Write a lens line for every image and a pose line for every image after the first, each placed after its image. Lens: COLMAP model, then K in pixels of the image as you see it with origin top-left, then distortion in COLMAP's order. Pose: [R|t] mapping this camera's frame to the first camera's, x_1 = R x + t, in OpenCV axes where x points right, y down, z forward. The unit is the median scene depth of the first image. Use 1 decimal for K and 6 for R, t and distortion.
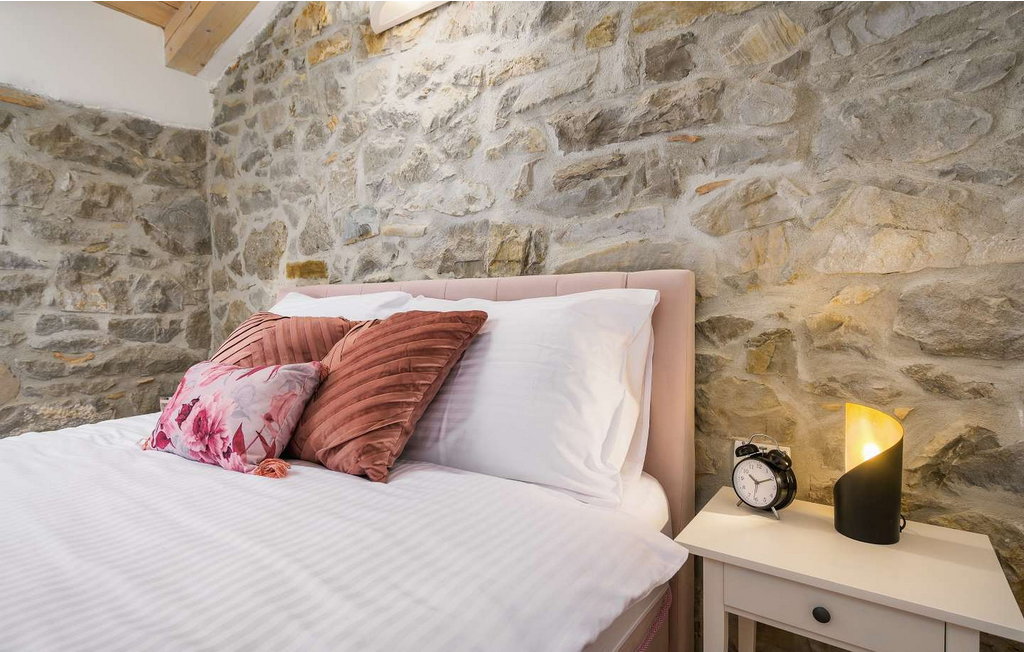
lens RADIAL K [[527.8, 0, 514.0], [0, 527.8, 318.8], [0, 0, 1]] dist [0.022264, -0.009945]
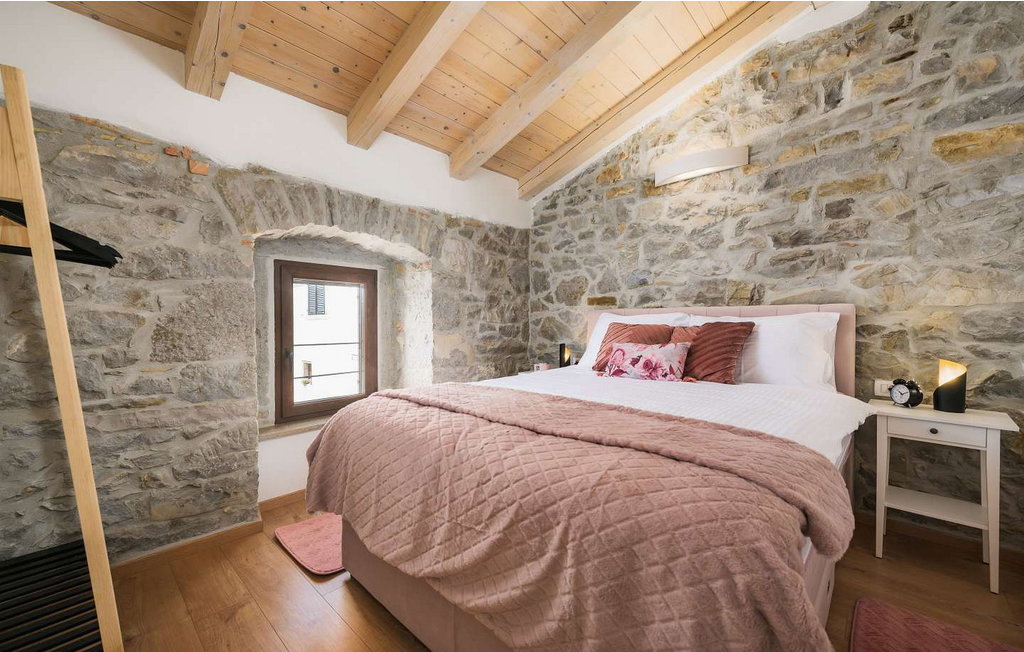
lens RADIAL K [[407.1, 0, 512.0], [0, 407.1, 326.0], [0, 0, 1]] dist [0.001372, -0.000078]
pose [[0.984828, 0.004222, -0.173485, -0.671782], [-0.005428, 0.999964, -0.006477, 0.018277], [0.173451, 0.007320, 0.984815, -0.812547]]
